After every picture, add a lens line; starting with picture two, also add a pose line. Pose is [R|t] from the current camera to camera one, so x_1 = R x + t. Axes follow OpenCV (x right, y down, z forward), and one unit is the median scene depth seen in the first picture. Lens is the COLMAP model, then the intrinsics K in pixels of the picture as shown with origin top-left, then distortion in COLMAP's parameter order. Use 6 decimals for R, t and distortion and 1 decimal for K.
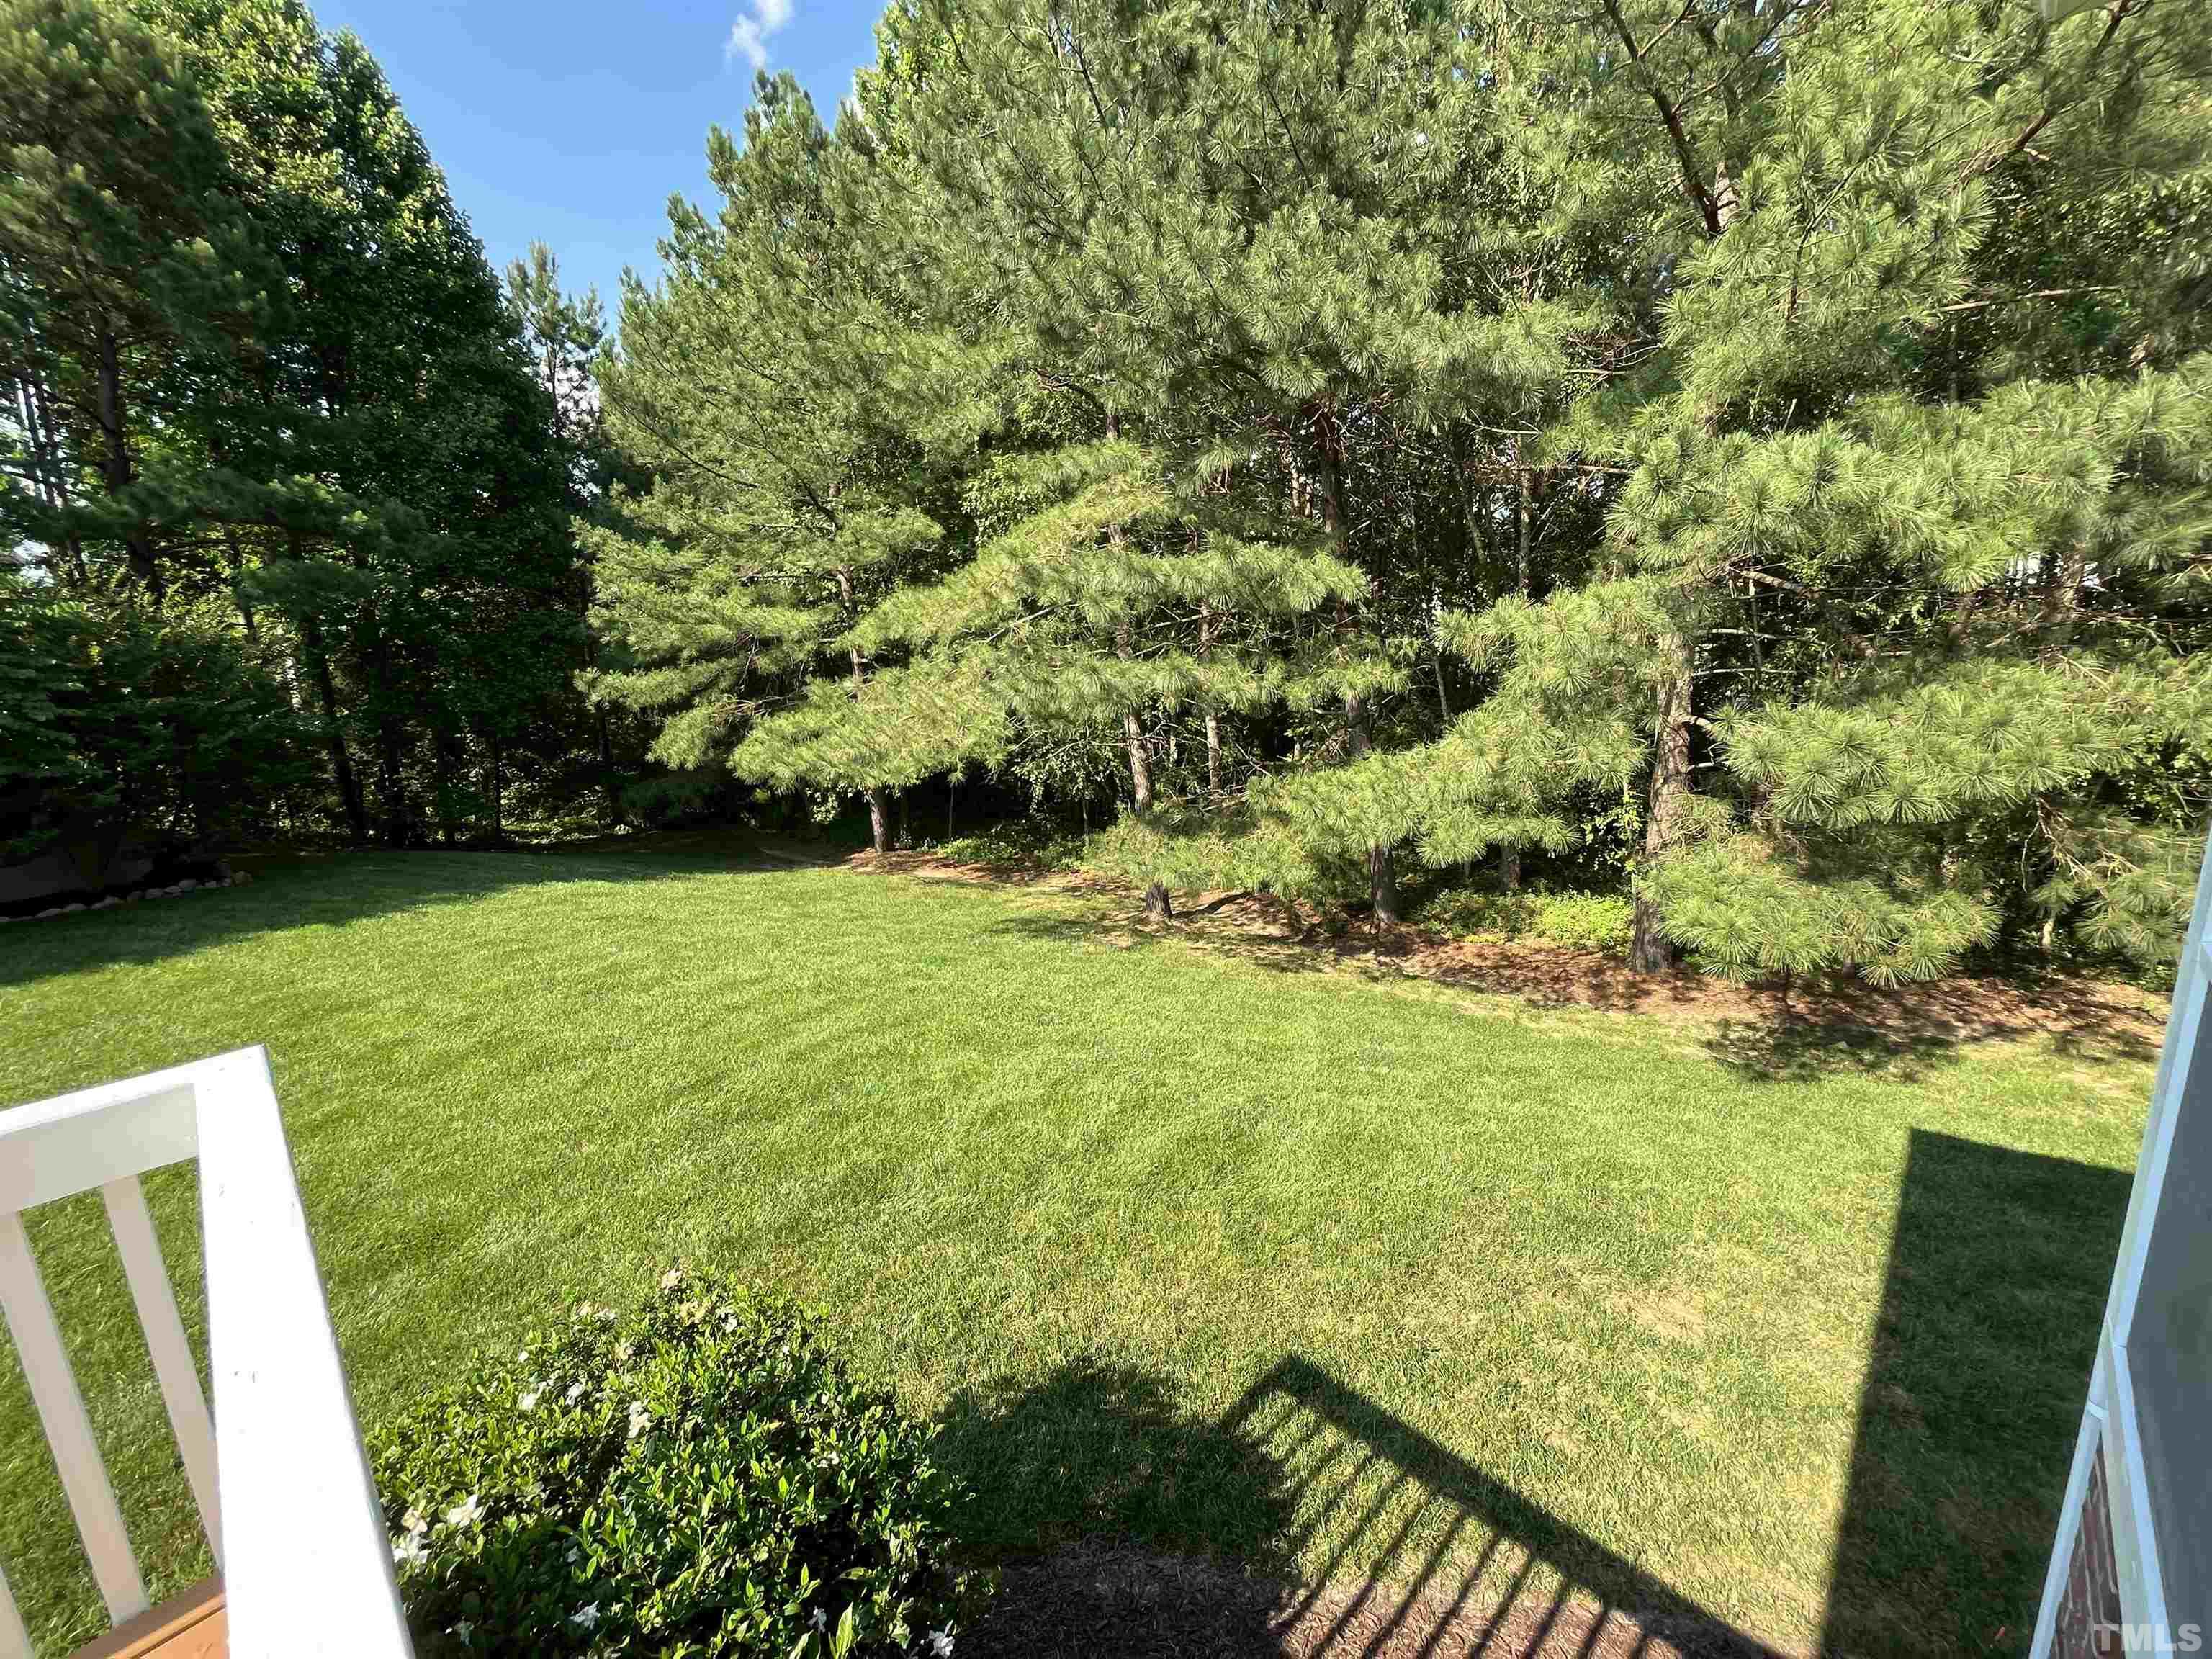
lens RADIAL K [[892.4, 0, 1100.9], [0, 892.4, 820.8], [0, 0, 1]] dist [-0.001981, -0.000065]
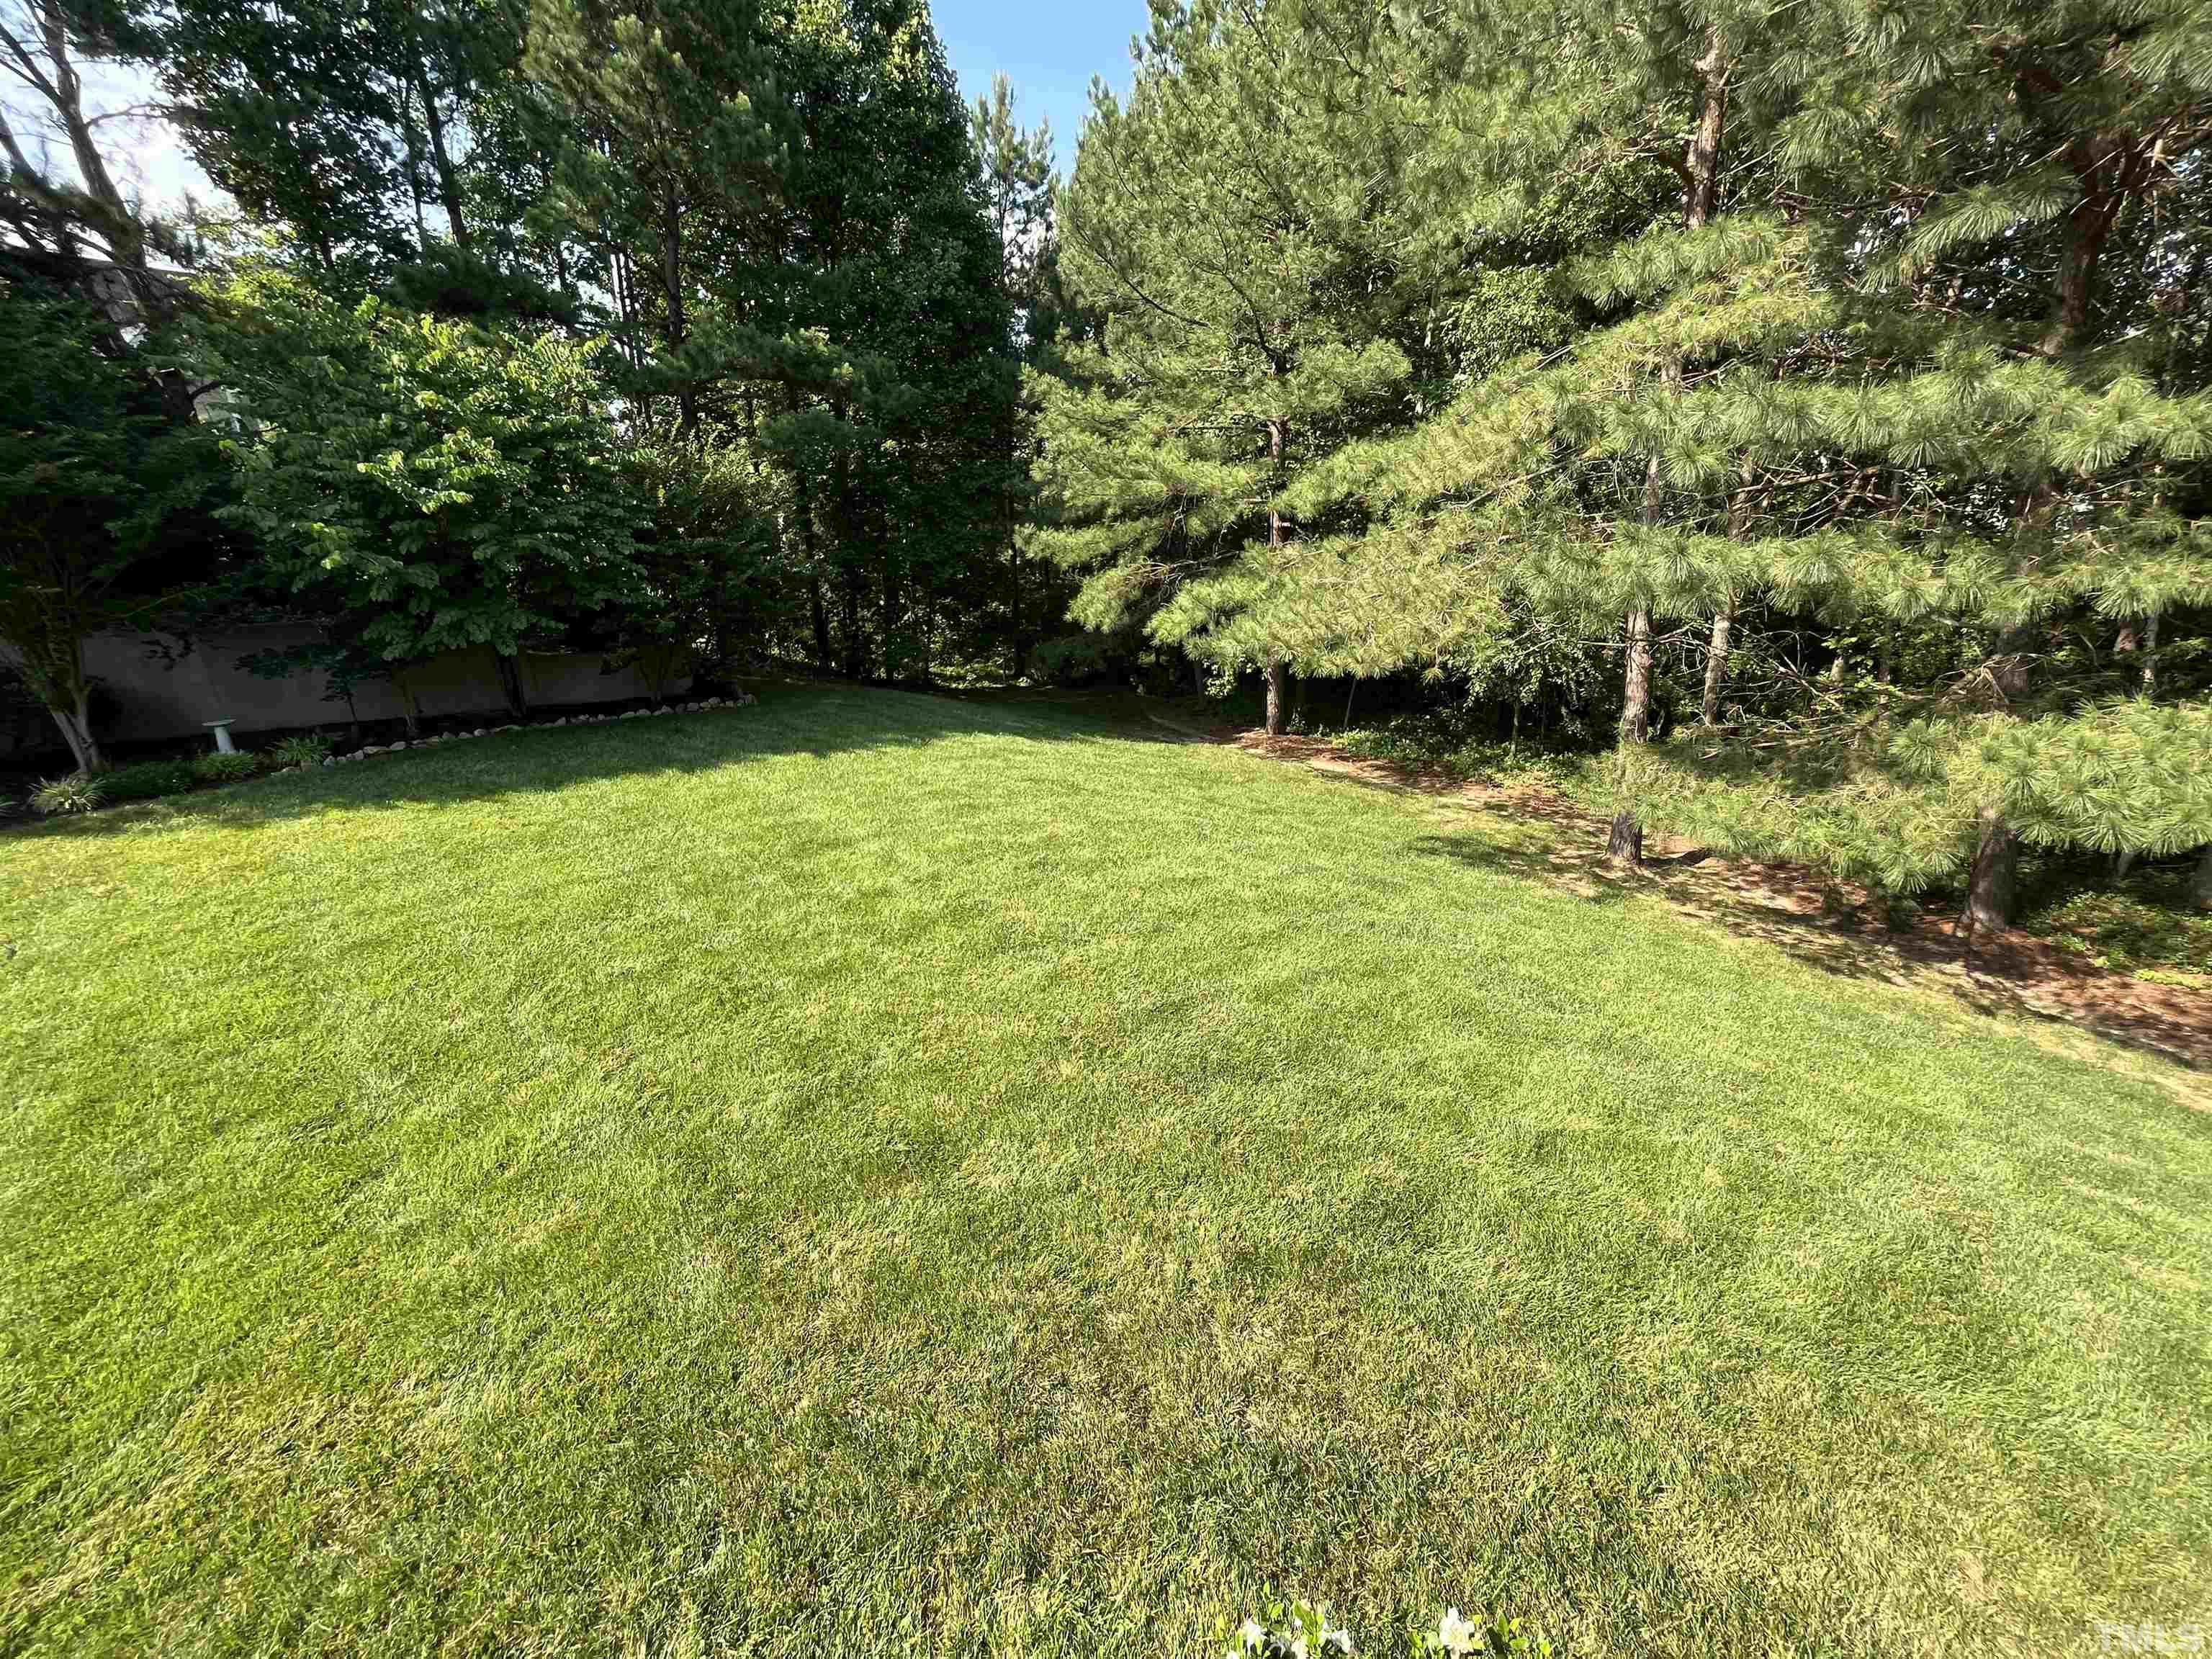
lens RADIAL K [[892.4, 0, 1100.9], [0, 892.4, 820.8], [0, 0, 1]] dist [-0.001981, -0.000065]
pose [[0.922471, 0.152568, -0.354640, -0.091126], [-0.100905, 0.981951, 0.159972, -0.011452], [0.372646, -0.111785, 0.921216, 0.070432]]
